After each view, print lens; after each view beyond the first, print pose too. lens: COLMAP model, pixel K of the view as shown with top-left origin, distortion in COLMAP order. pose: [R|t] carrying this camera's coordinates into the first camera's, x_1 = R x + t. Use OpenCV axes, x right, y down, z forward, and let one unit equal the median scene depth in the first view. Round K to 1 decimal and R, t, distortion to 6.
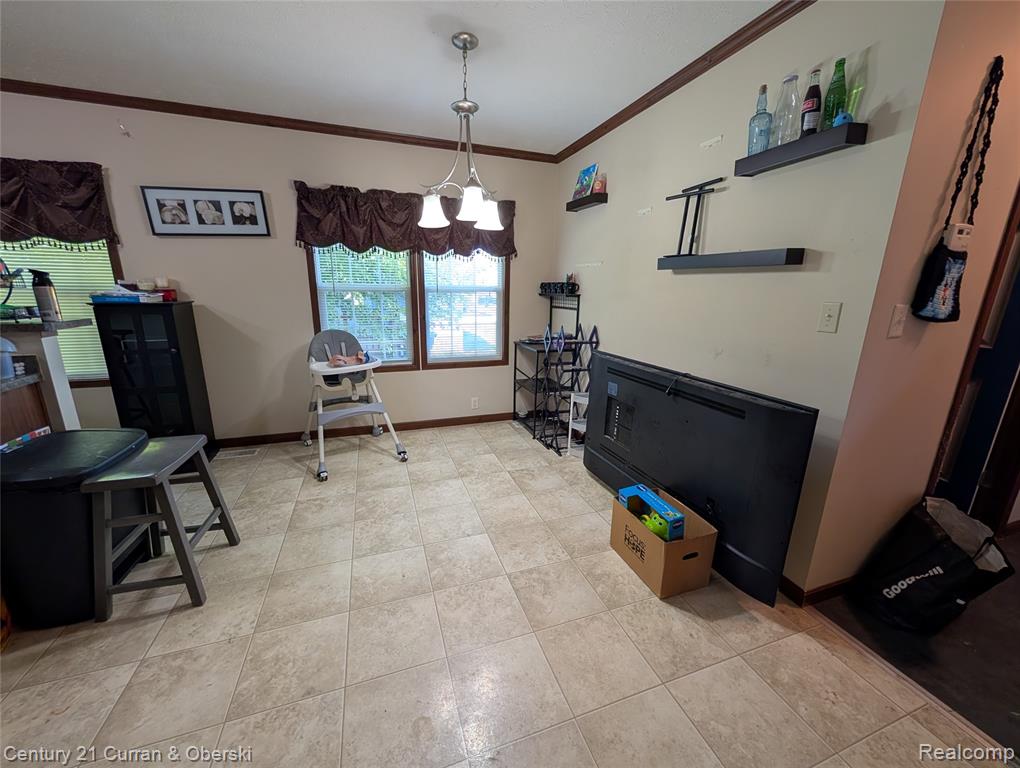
lens RADIAL K [[393.8, 0, 511.7], [0, 393.8, 384.4], [0, 0, 1]] dist [0.000708, -0.000005]
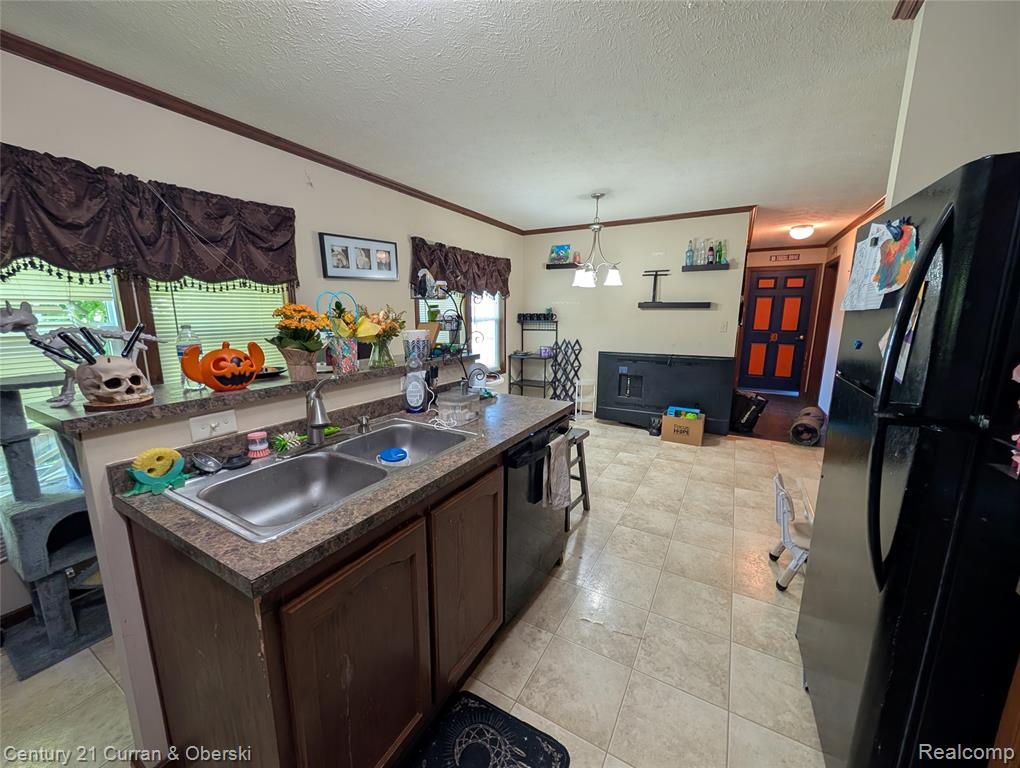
lens RADIAL K [[390.4, 0, 509.3], [0, 390.4, 385.2], [0, 0, 1]] dist [-0.000001, 0.000233]
pose [[0.757224, -0.135749, 0.638893, -1.246816], [0.167884, 0.985751, 0.010469, -0.025392], [-0.631211, 0.099332, 0.769224, -0.080589]]
